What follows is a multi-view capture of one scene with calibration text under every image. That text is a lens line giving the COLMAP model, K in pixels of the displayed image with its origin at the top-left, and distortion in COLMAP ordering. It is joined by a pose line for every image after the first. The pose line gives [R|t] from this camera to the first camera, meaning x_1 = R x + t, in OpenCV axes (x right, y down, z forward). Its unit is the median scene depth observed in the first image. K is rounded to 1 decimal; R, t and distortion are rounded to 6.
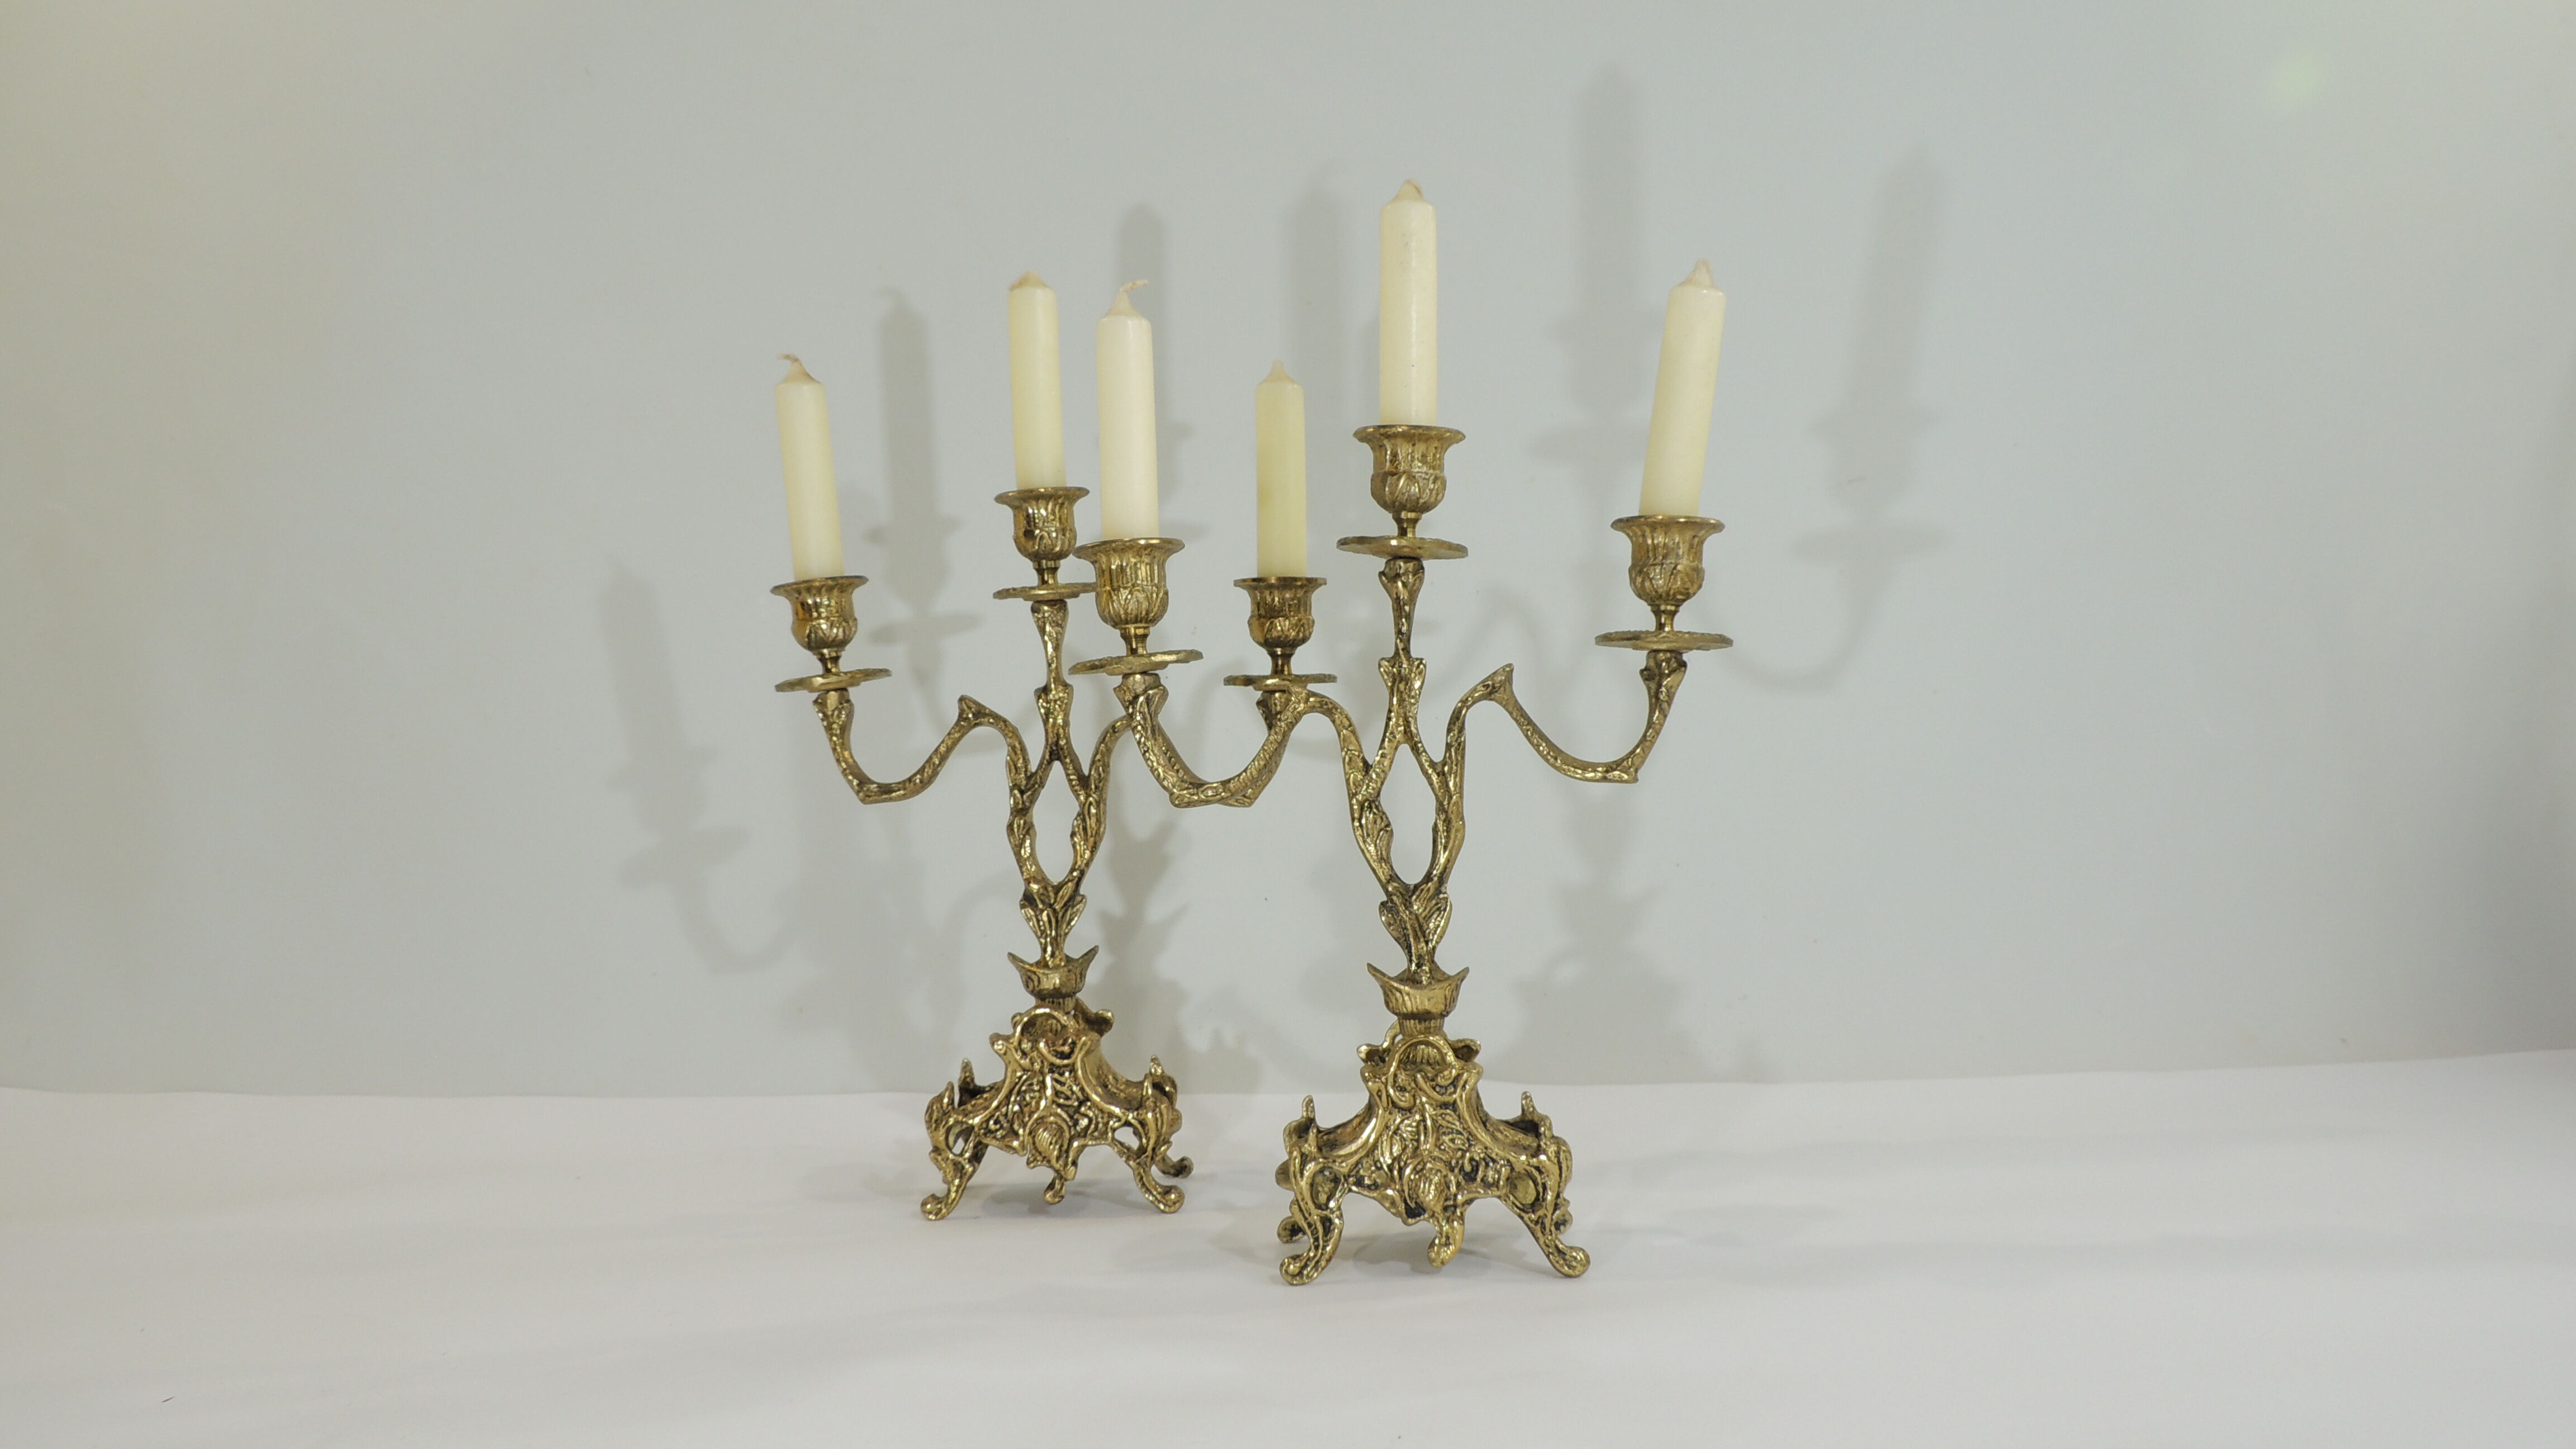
lens RADIAL K [[1834.1, 0, 1278.1], [0, 1834.1, 730.2], [0, 0, 1]] dist [-0.018491, 0.002518]
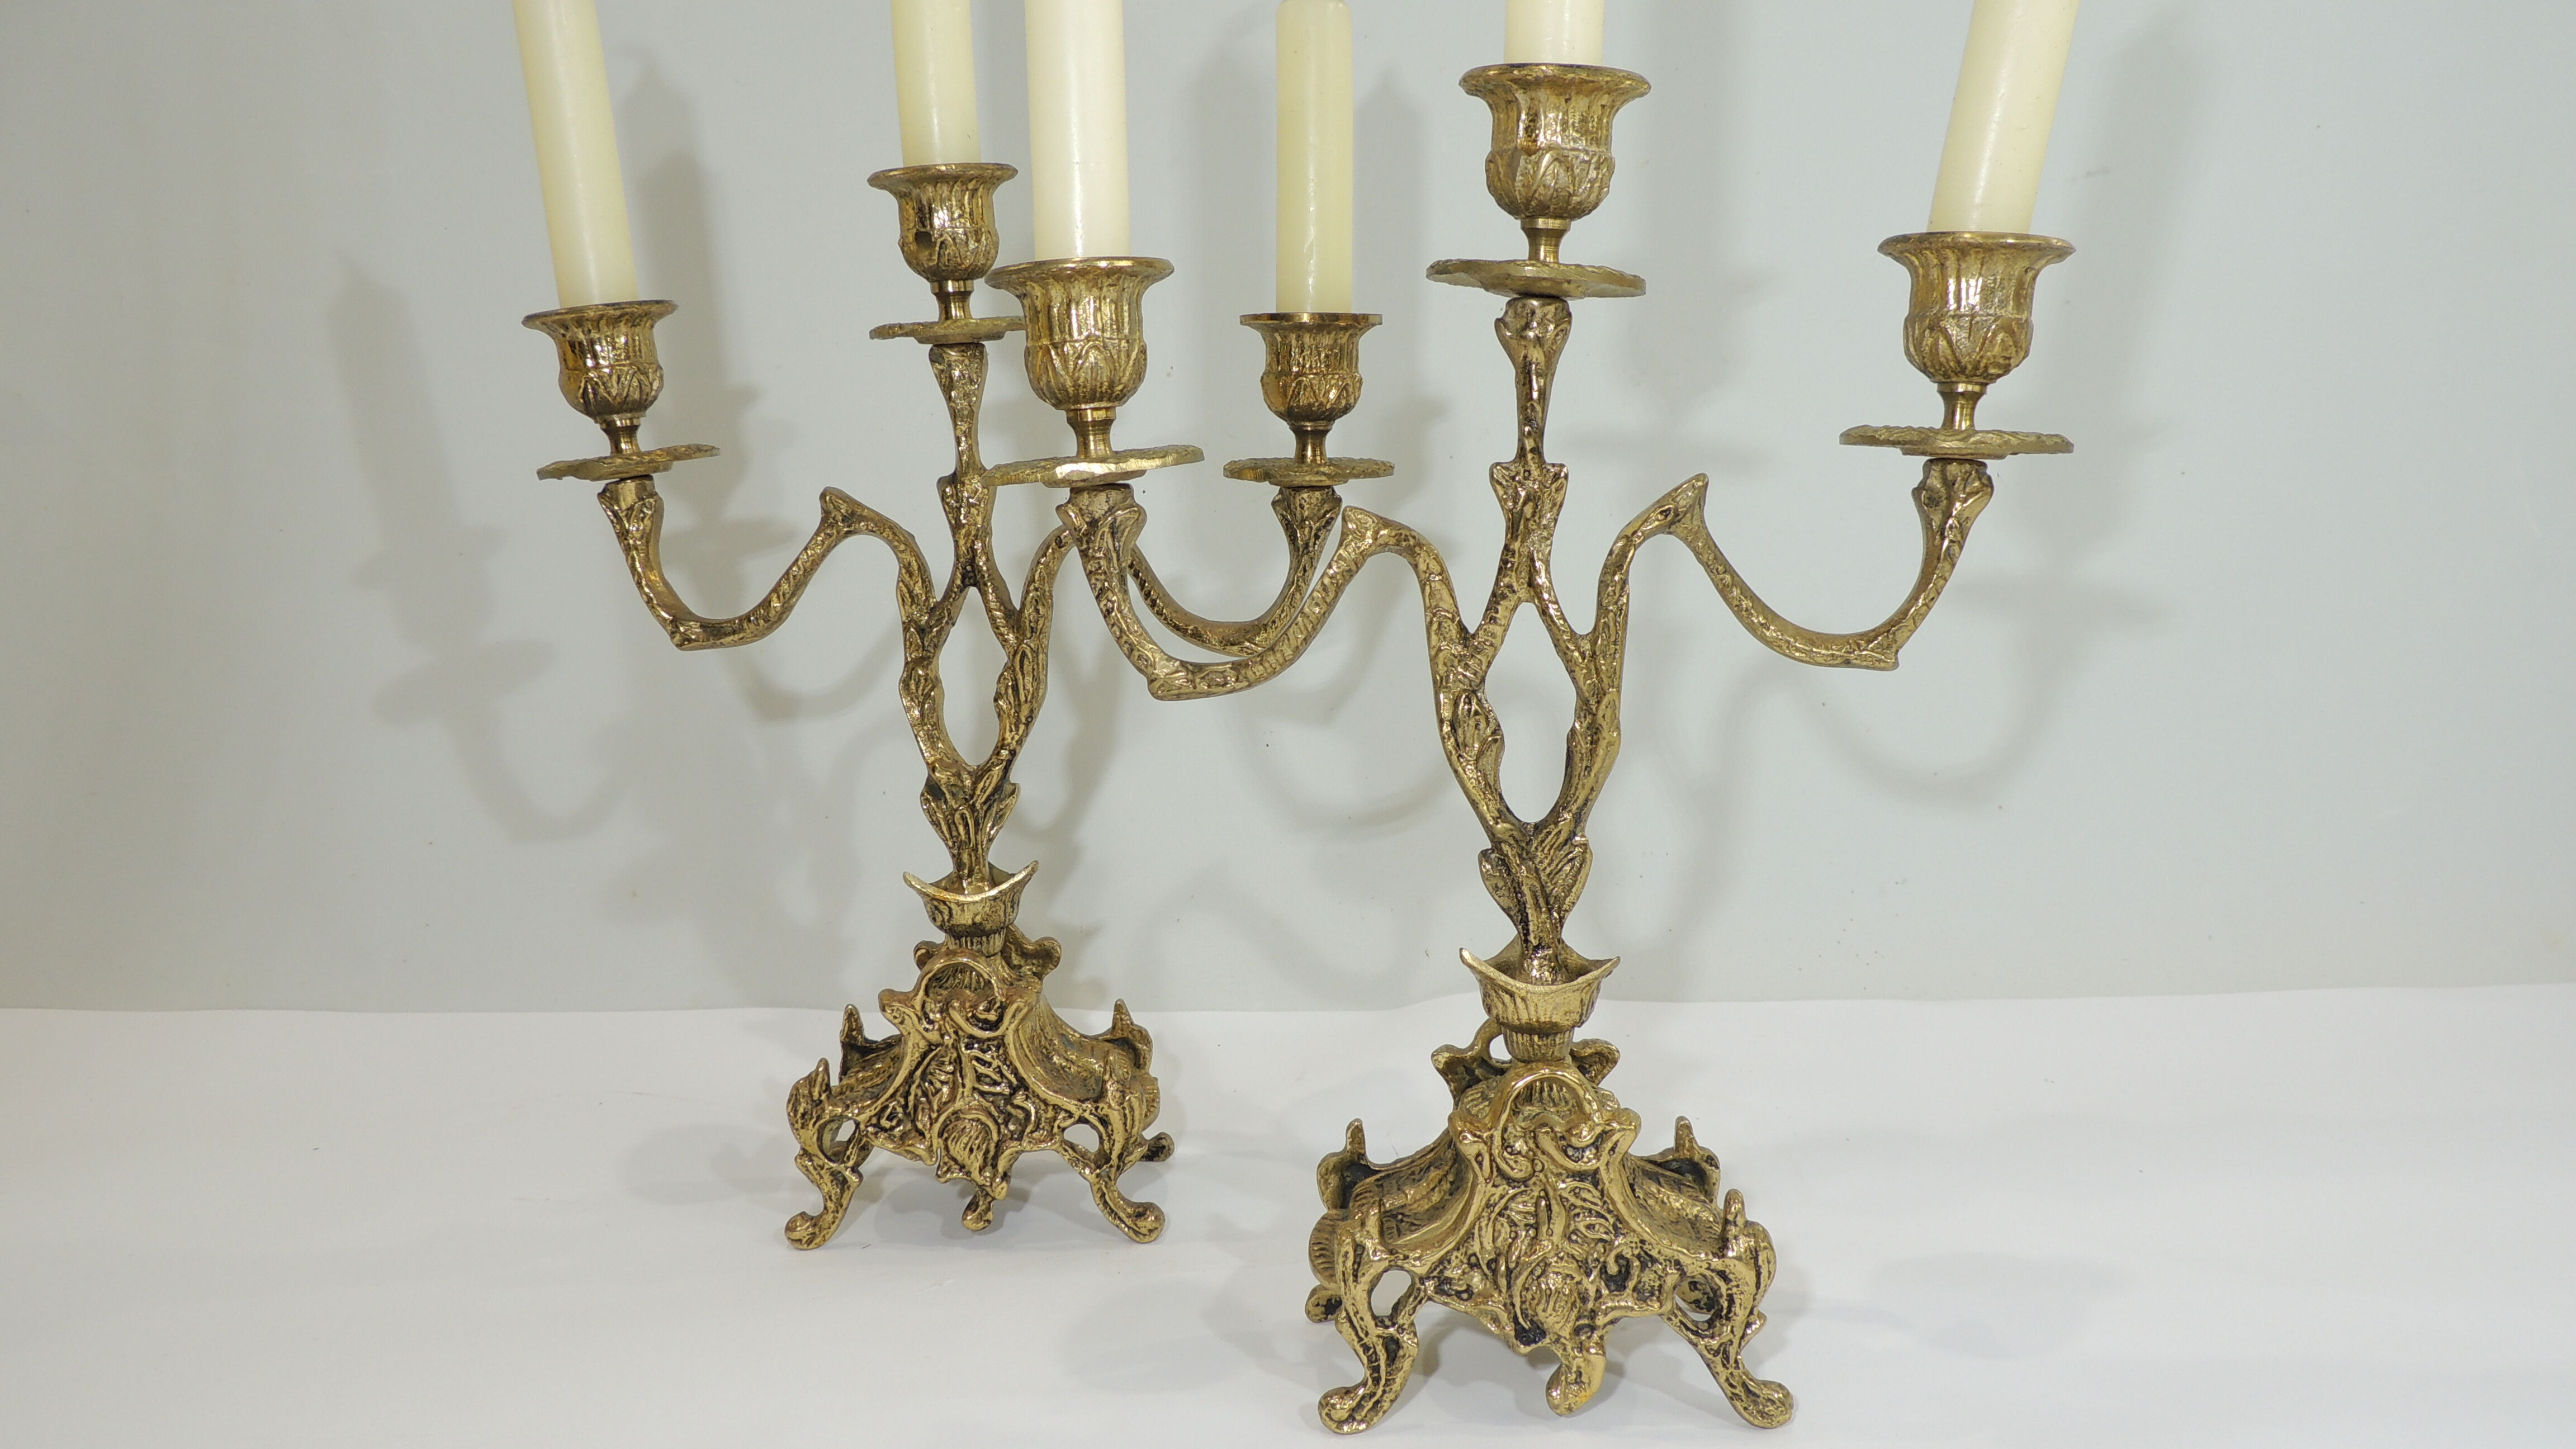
lens RADIAL K [[1834.1, 0, 1299.4], [0, 1834.1, 725.9], [0, 0, 1]] dist [-0.018491, 0.002518]
pose [[0.999223, 0.006746, 0.038842, -0.031464], [-0.013054, 0.986284, 0.164540, -0.051523], [-0.037200, -0.164919, 0.985605, 0.378377]]
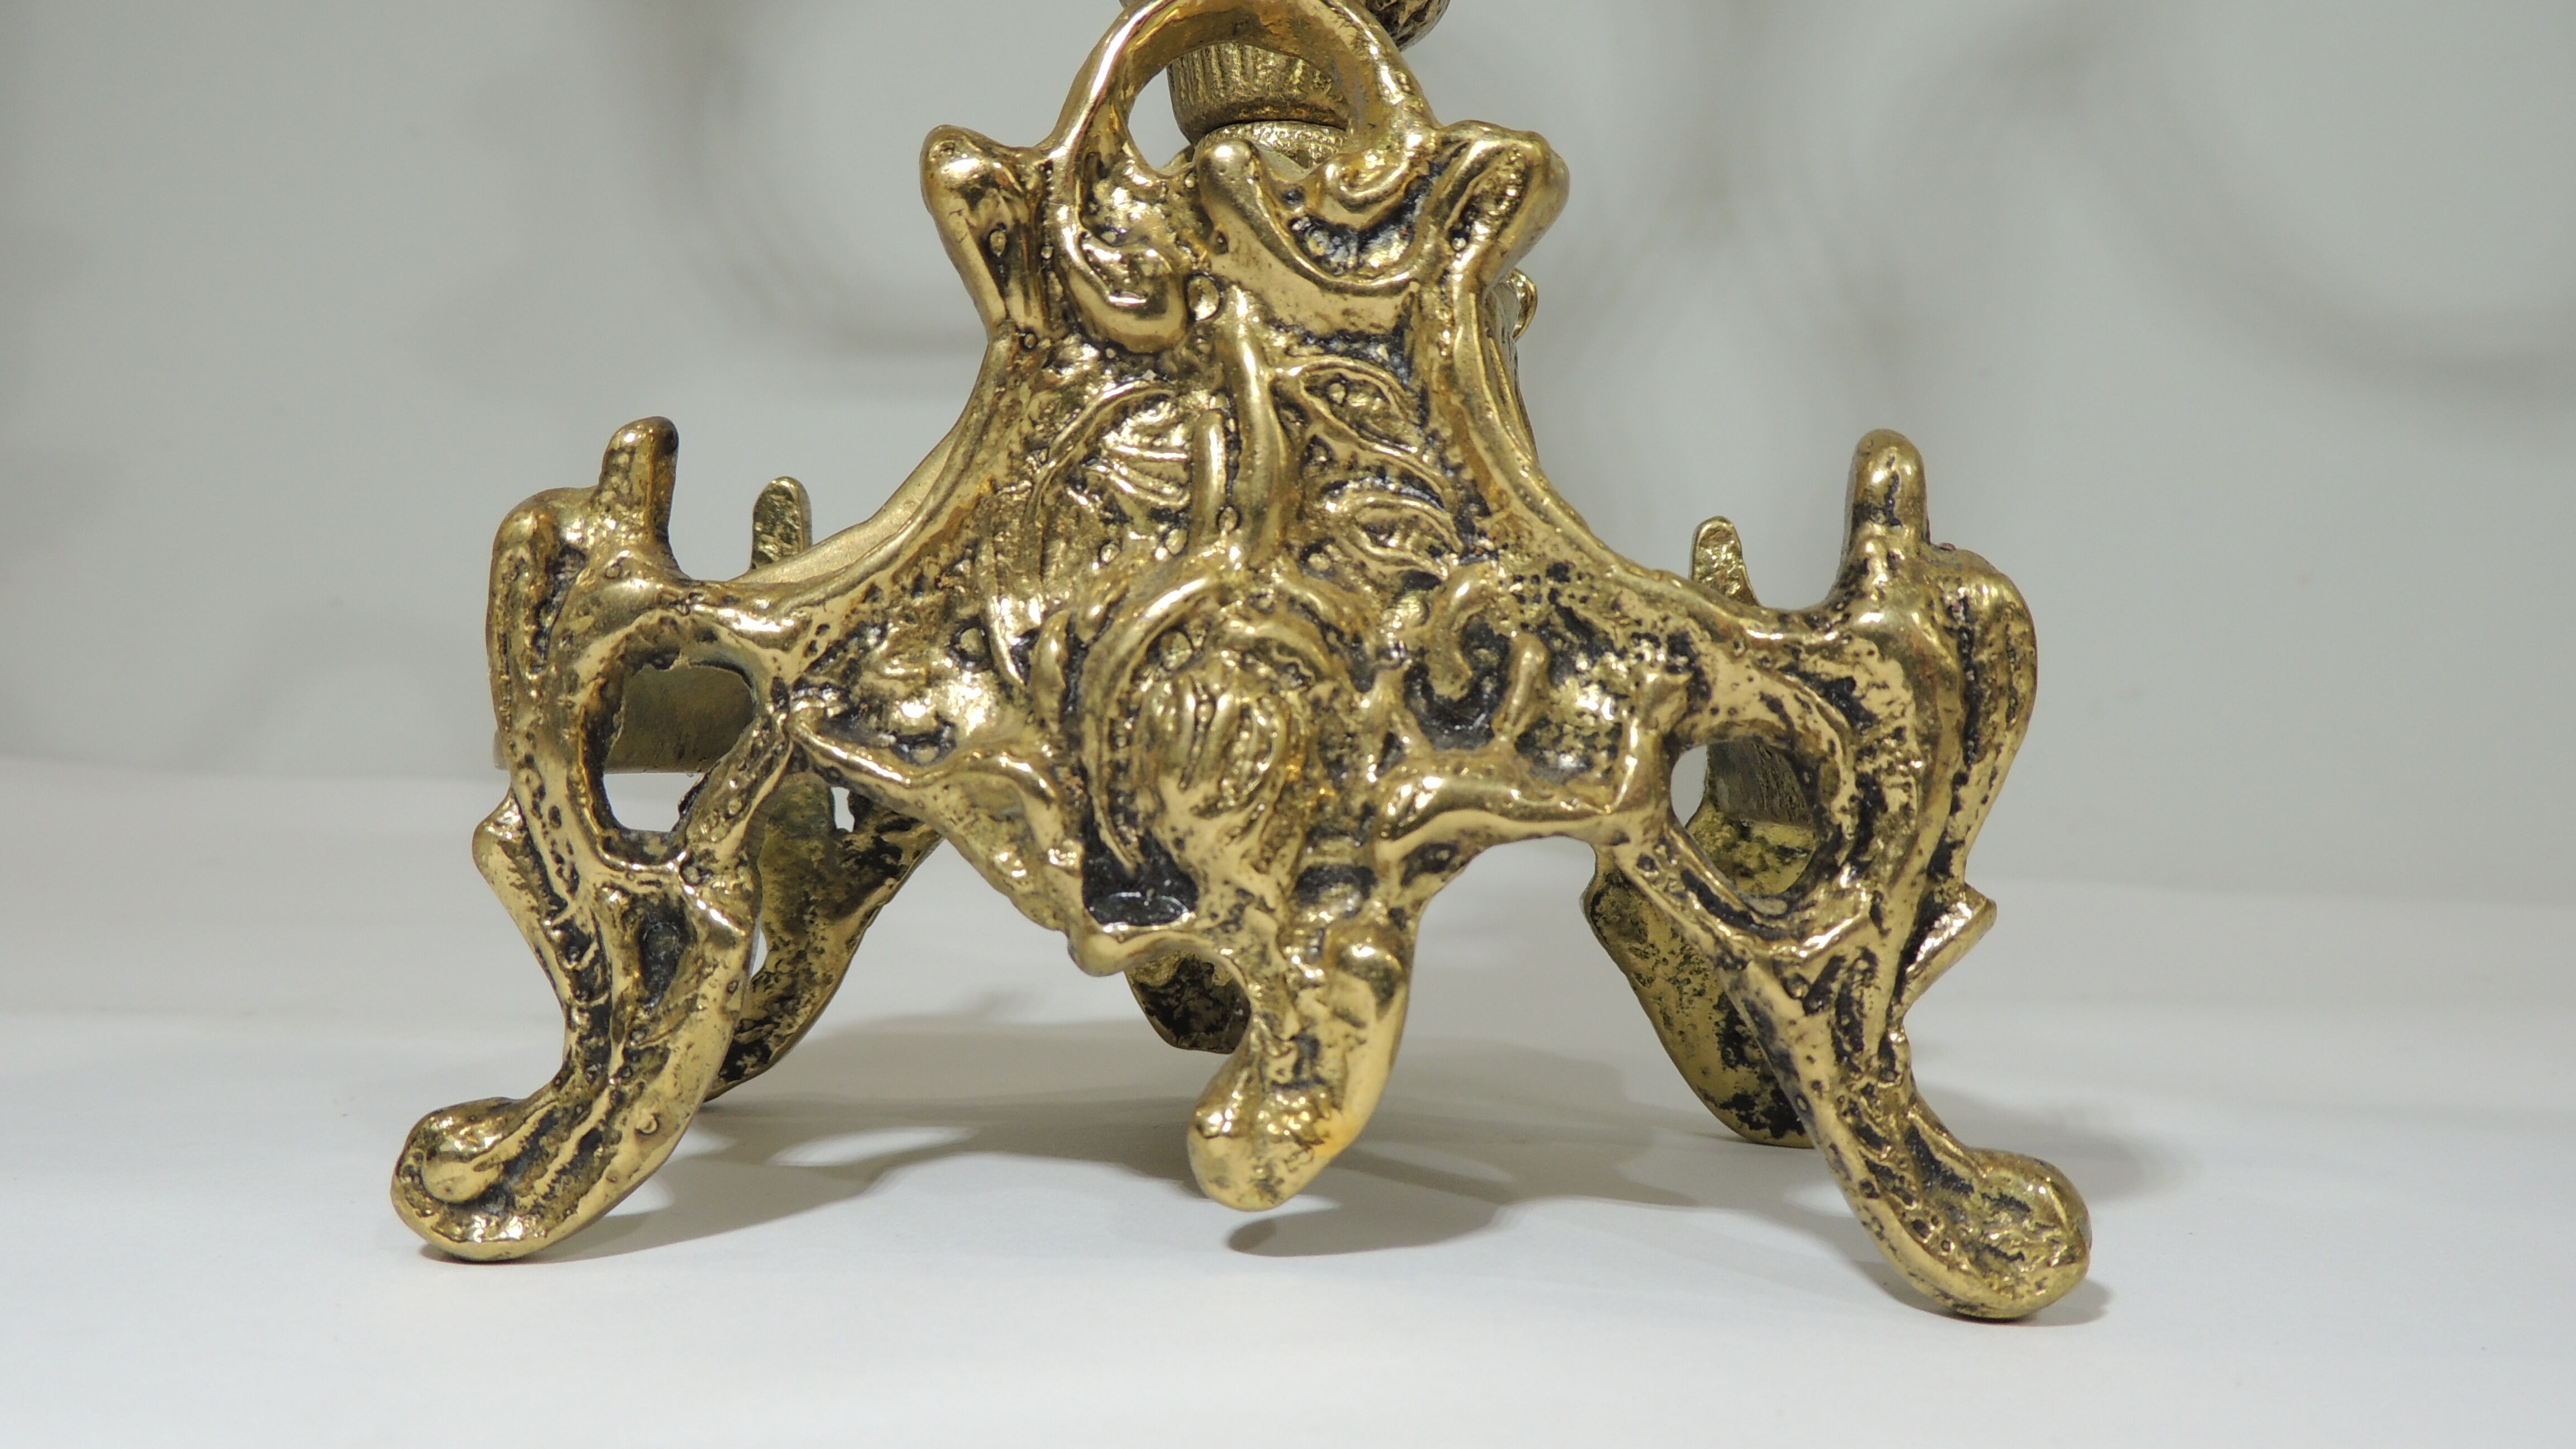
lens RADIAL K [[2072.9, 0, 1285.1], [0, 2072.9, 722.6], [0, 0, 1]] dist [-0.005619, 0.002674]
pose [[0.996976, 0.074083, 0.023459, 0.078296], [-0.073983, 0.997246, -0.005108, 0.232482], [-0.023773, 0.003357, 0.999712, 0.752036]]
